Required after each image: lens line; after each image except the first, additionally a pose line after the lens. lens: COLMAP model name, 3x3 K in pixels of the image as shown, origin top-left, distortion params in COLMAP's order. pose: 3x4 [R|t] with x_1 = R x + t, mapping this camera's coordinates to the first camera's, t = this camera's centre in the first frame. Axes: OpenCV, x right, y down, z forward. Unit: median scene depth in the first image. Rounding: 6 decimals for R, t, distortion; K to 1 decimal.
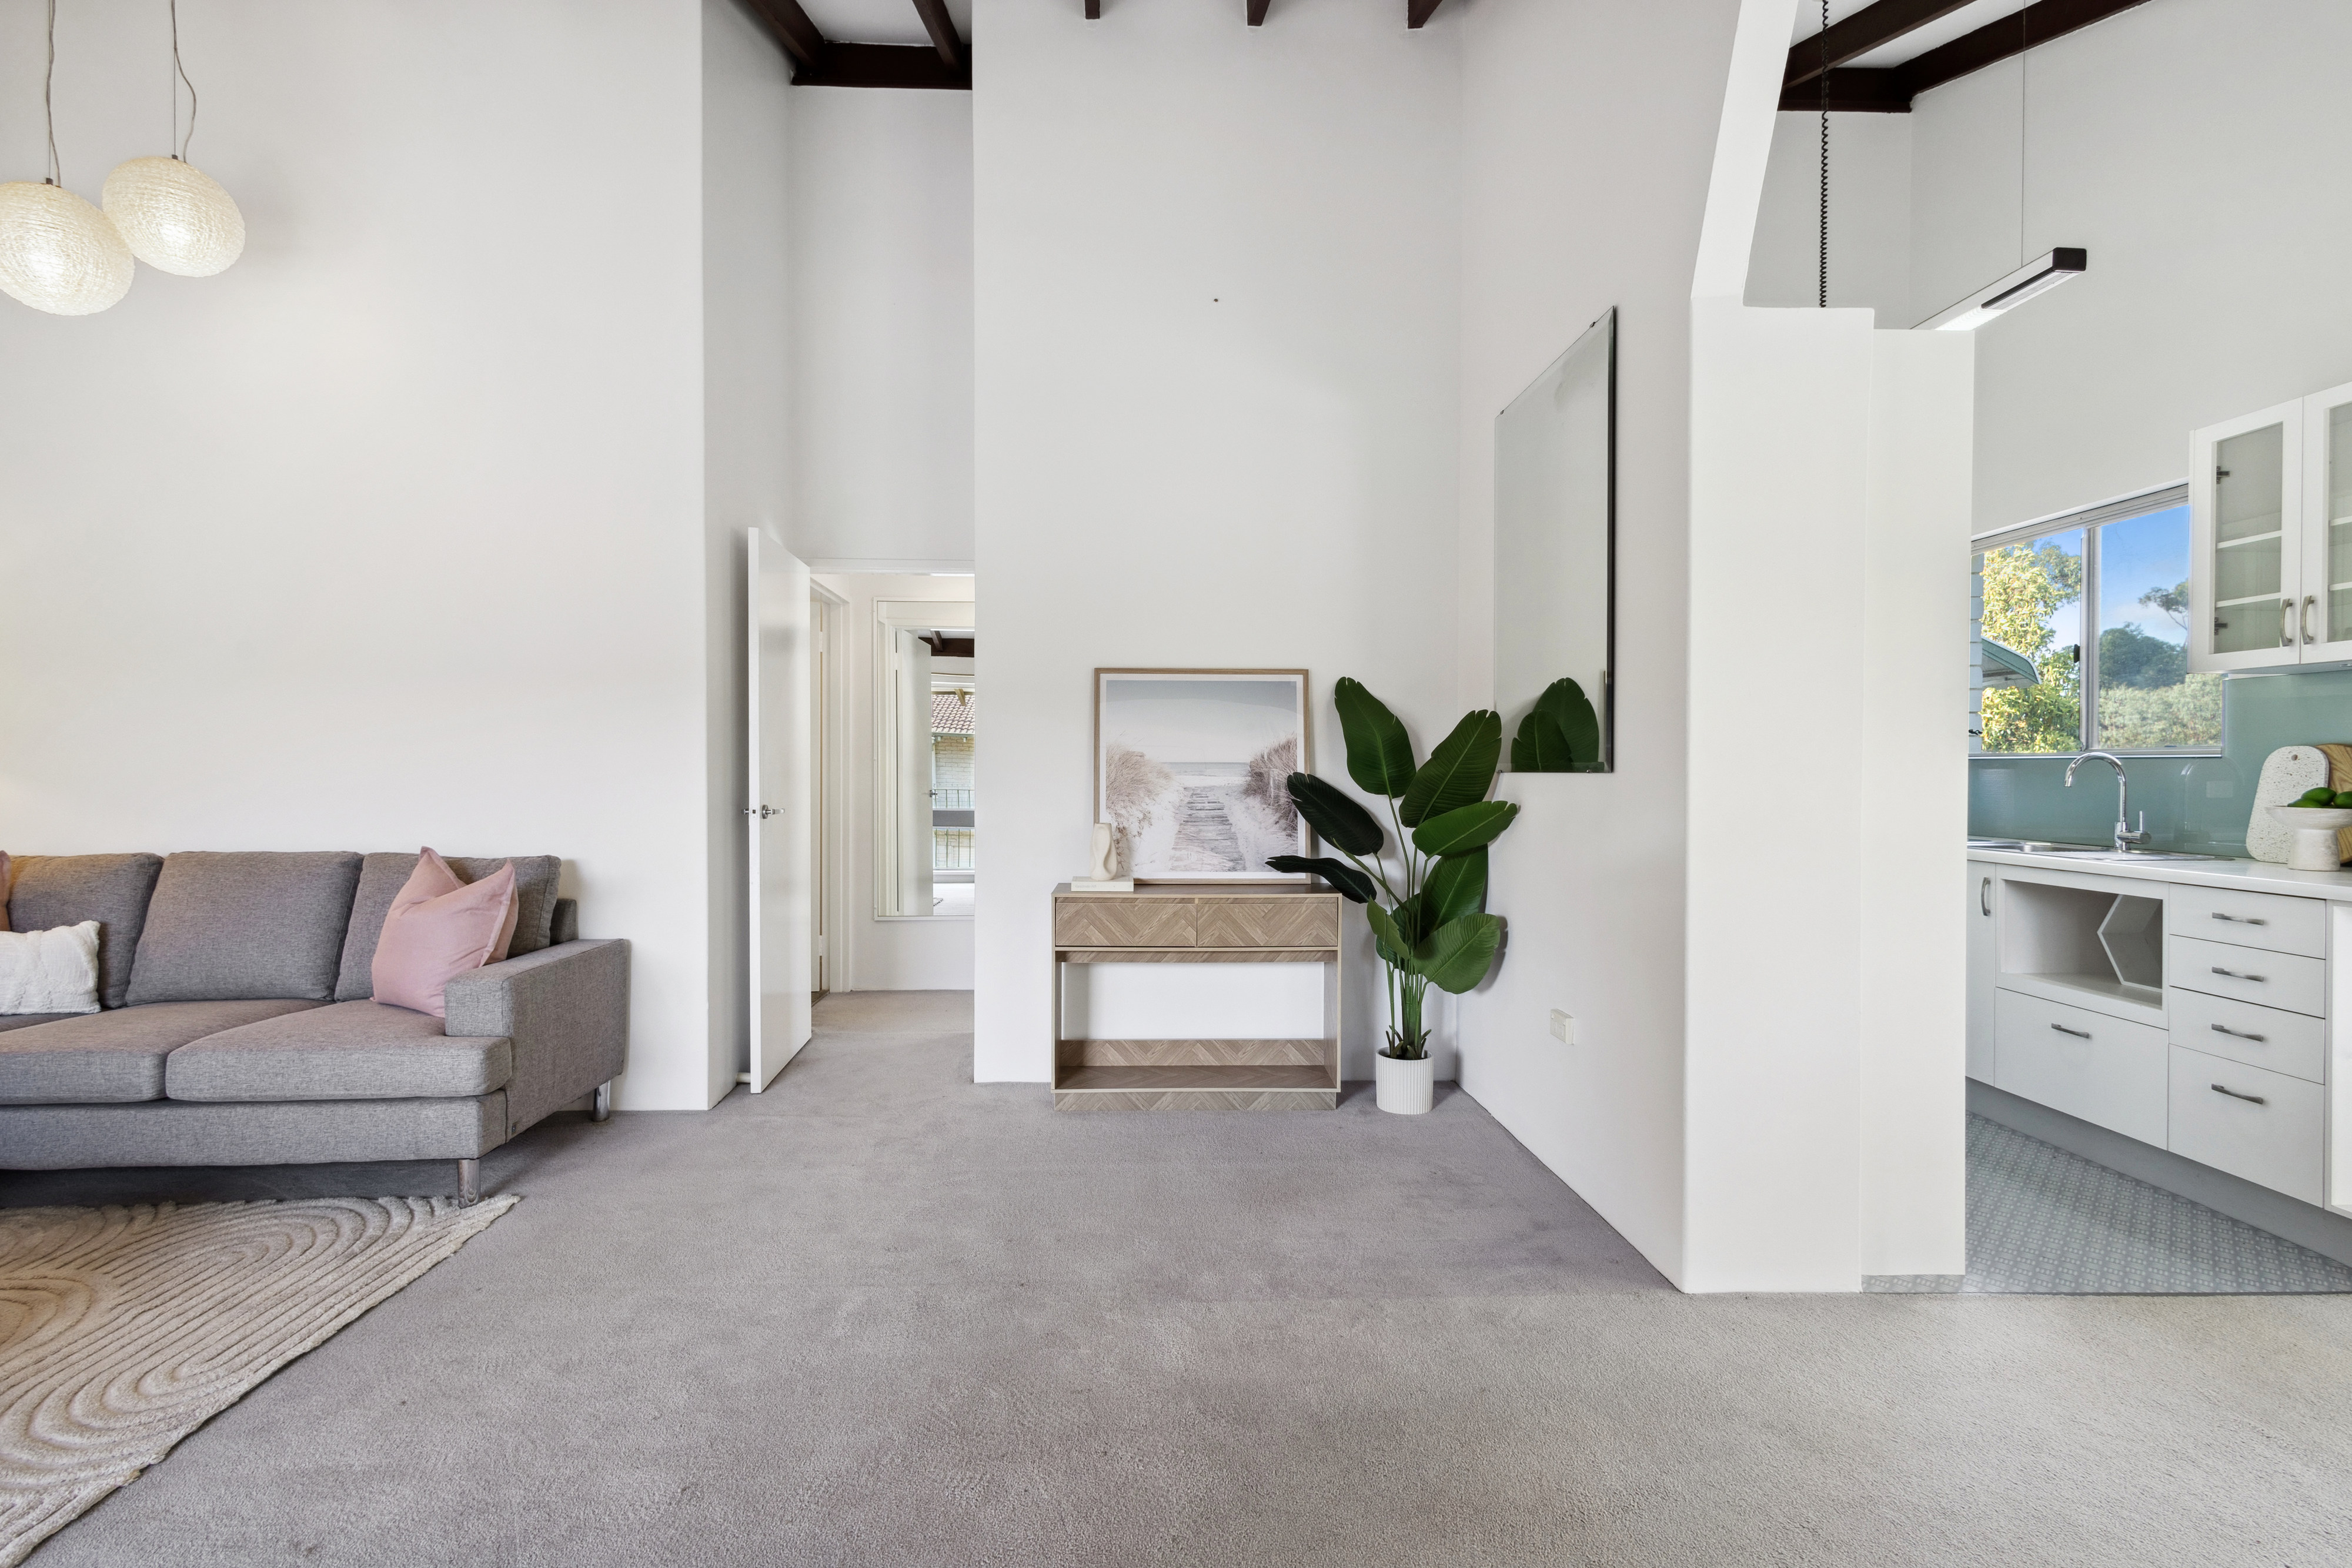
lens RADIAL K [[1088.6, 0, 1185.7], [0, 1088.6, 774.6], [0, 0, 1]] dist [0.009203, -0.003700]
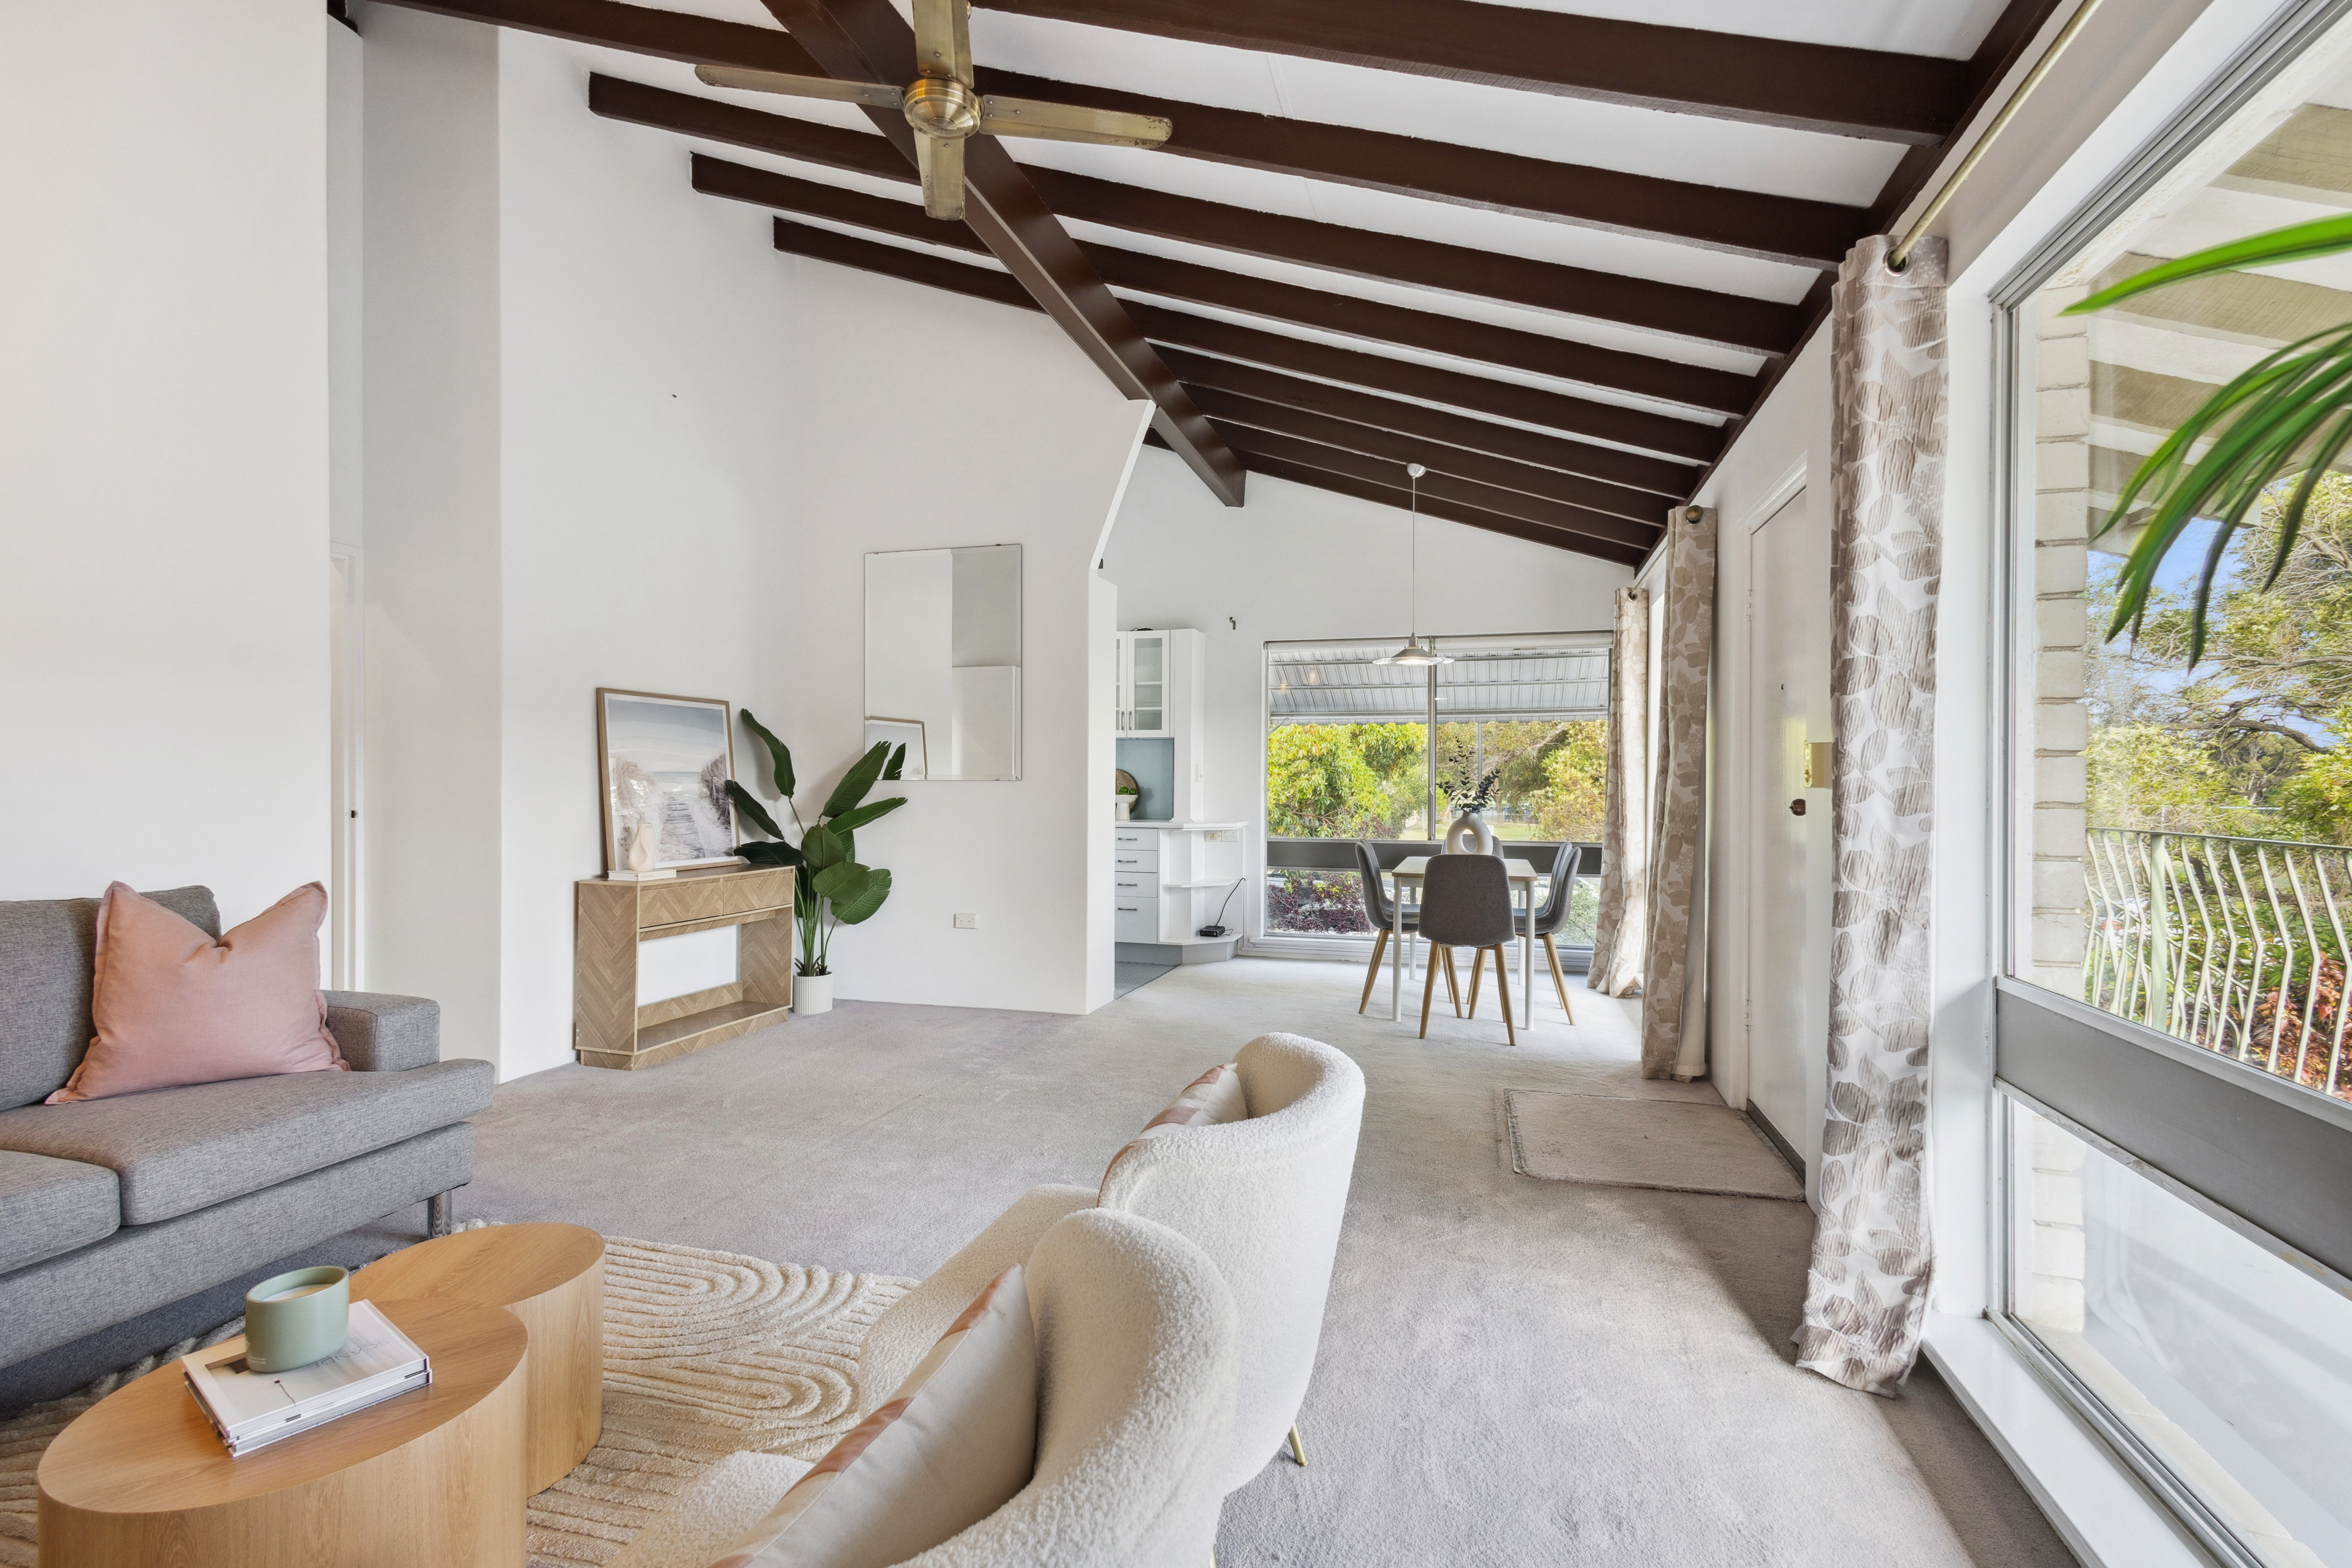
lens RADIAL K [[1088.6, 0, 1168.4], [0, 1088.6, 787.6], [0, 0, 1]] dist [0.009203, -0.003700]
pose [[0.318207, -0.004071, 0.948013, -1.552325], [0.000768, 0.999992, 0.004036, 0.003546], [-0.948021, -0.000556, 0.318207, 0.133551]]
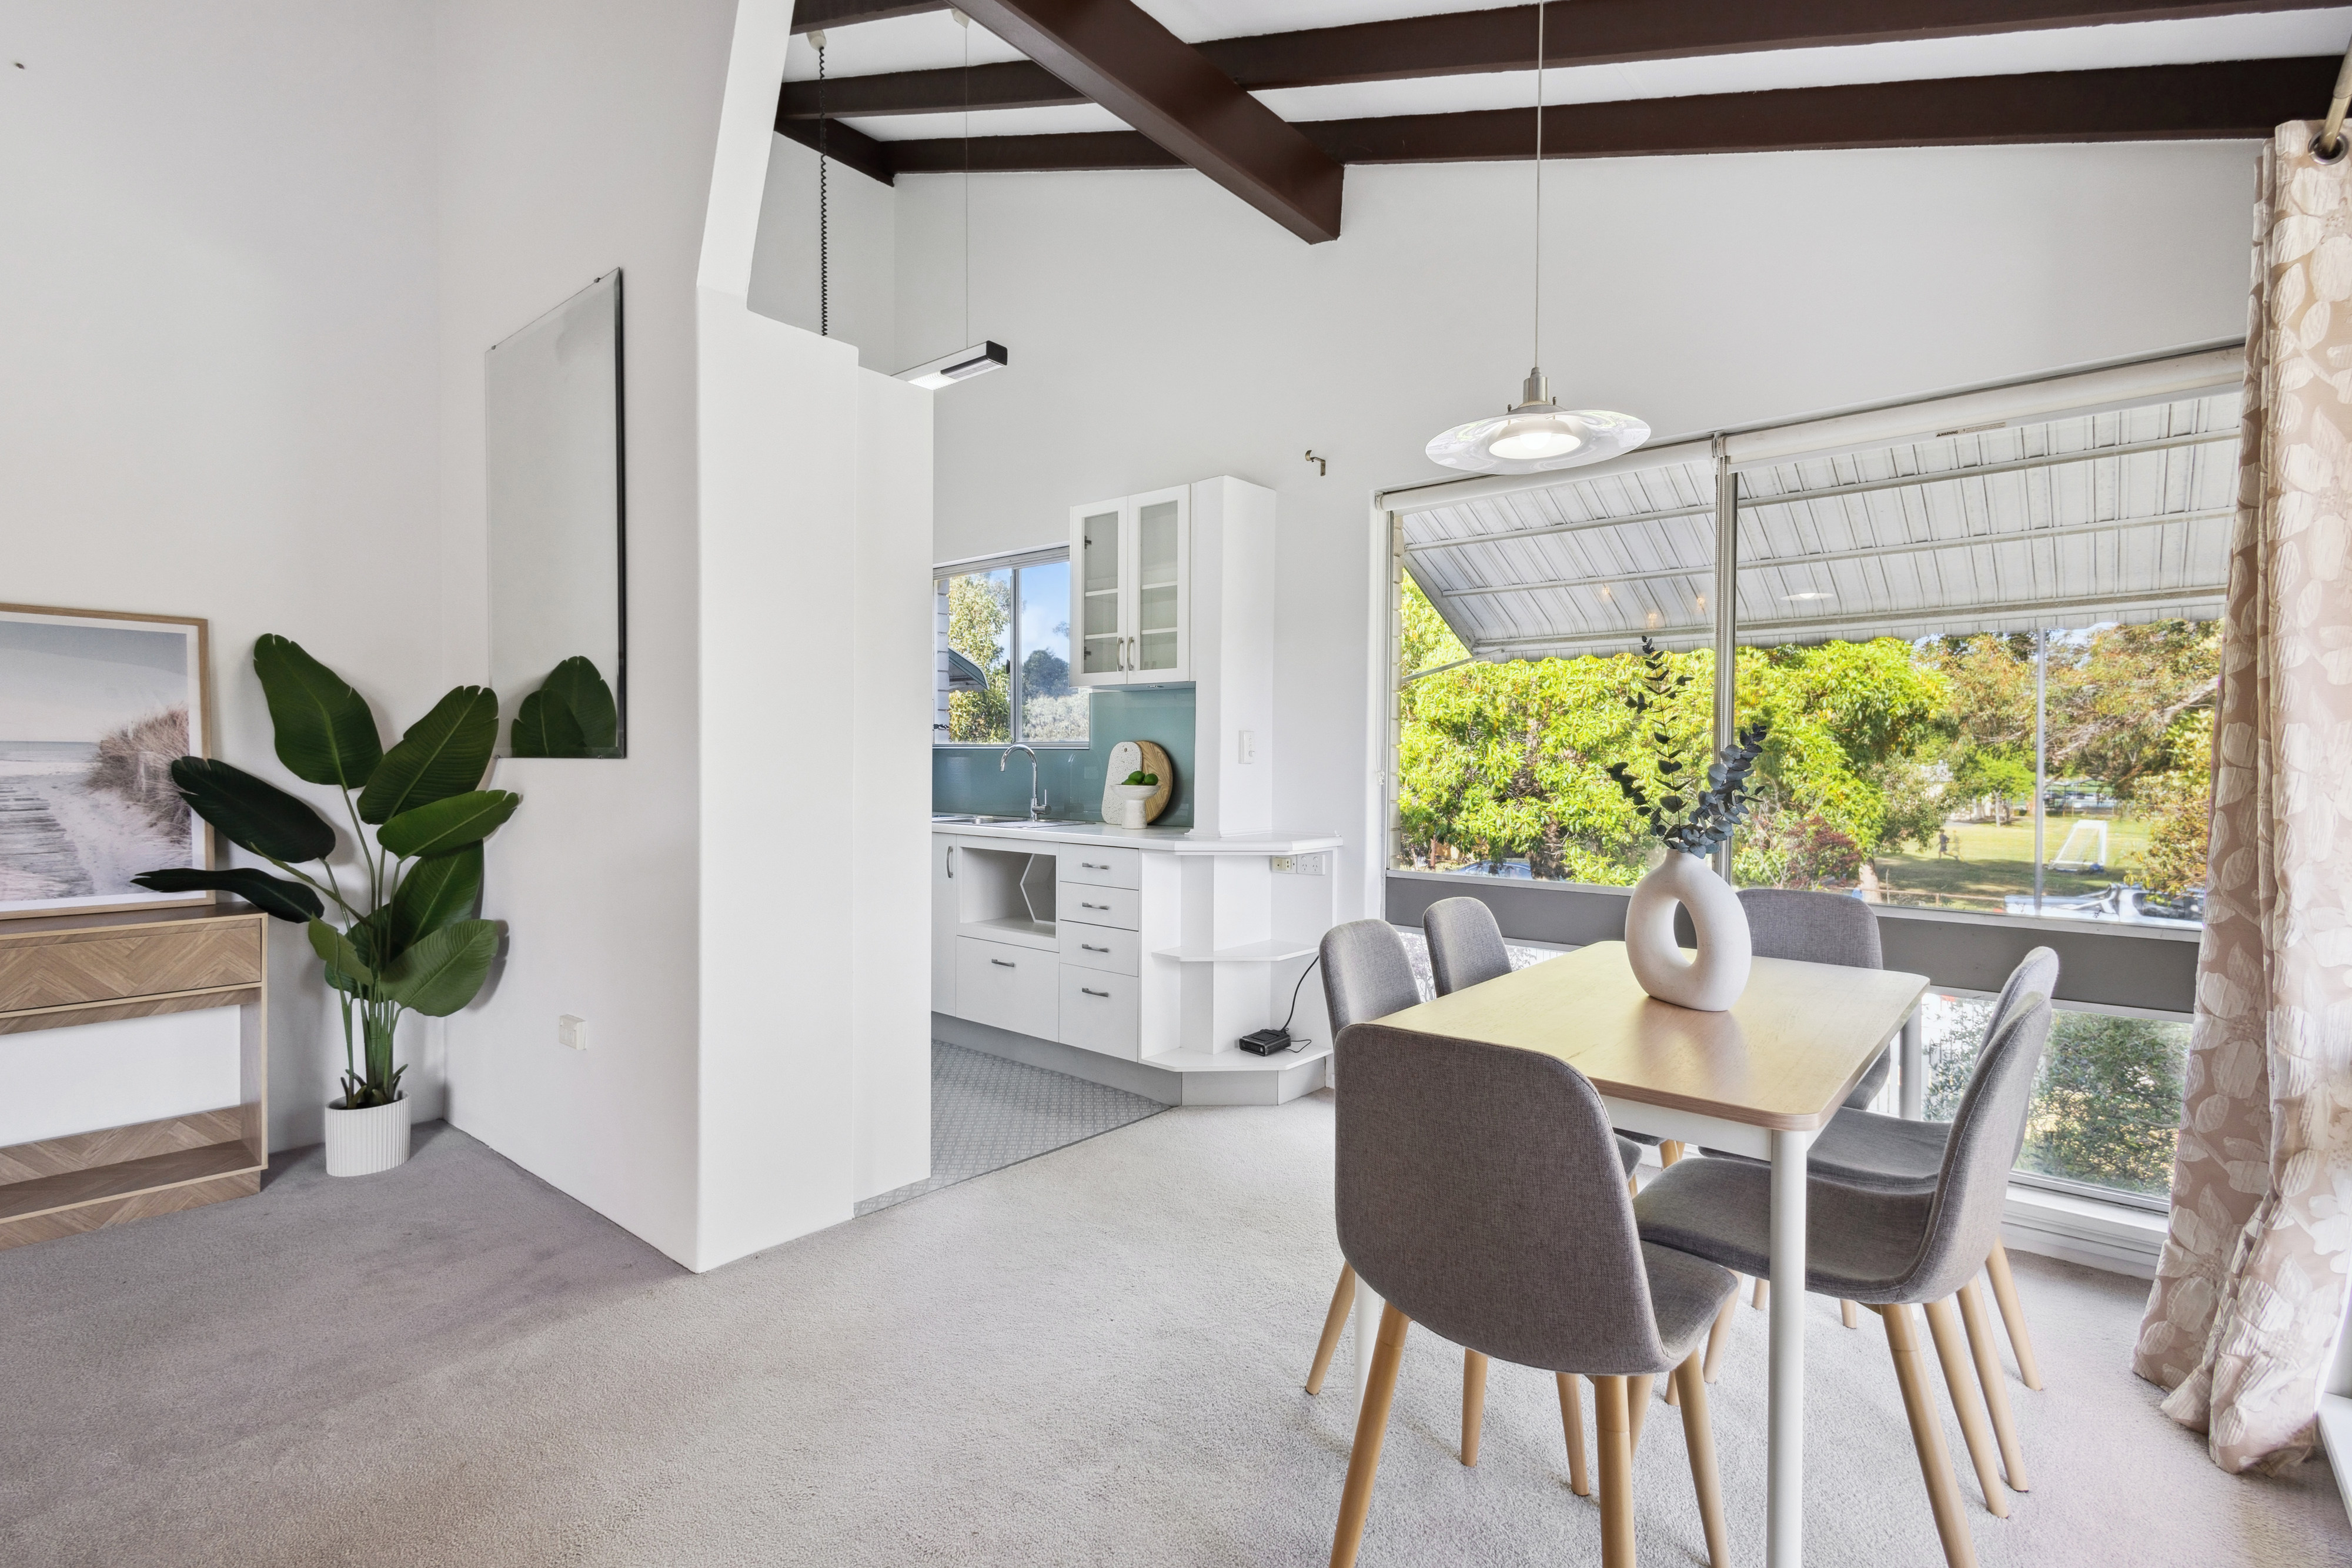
lens RADIAL K [[1088.6, 0, 1178.6], [0, 1088.6, 775.9], [0, 0, 1]] dist [0.009203, -0.003700]
pose [[0.674731, -0.007469, 0.738026, 0.010544], [-0.002790, 0.999916, 0.012671, 0.000013], [-0.738058, -0.010609, 0.674654, -0.004246]]
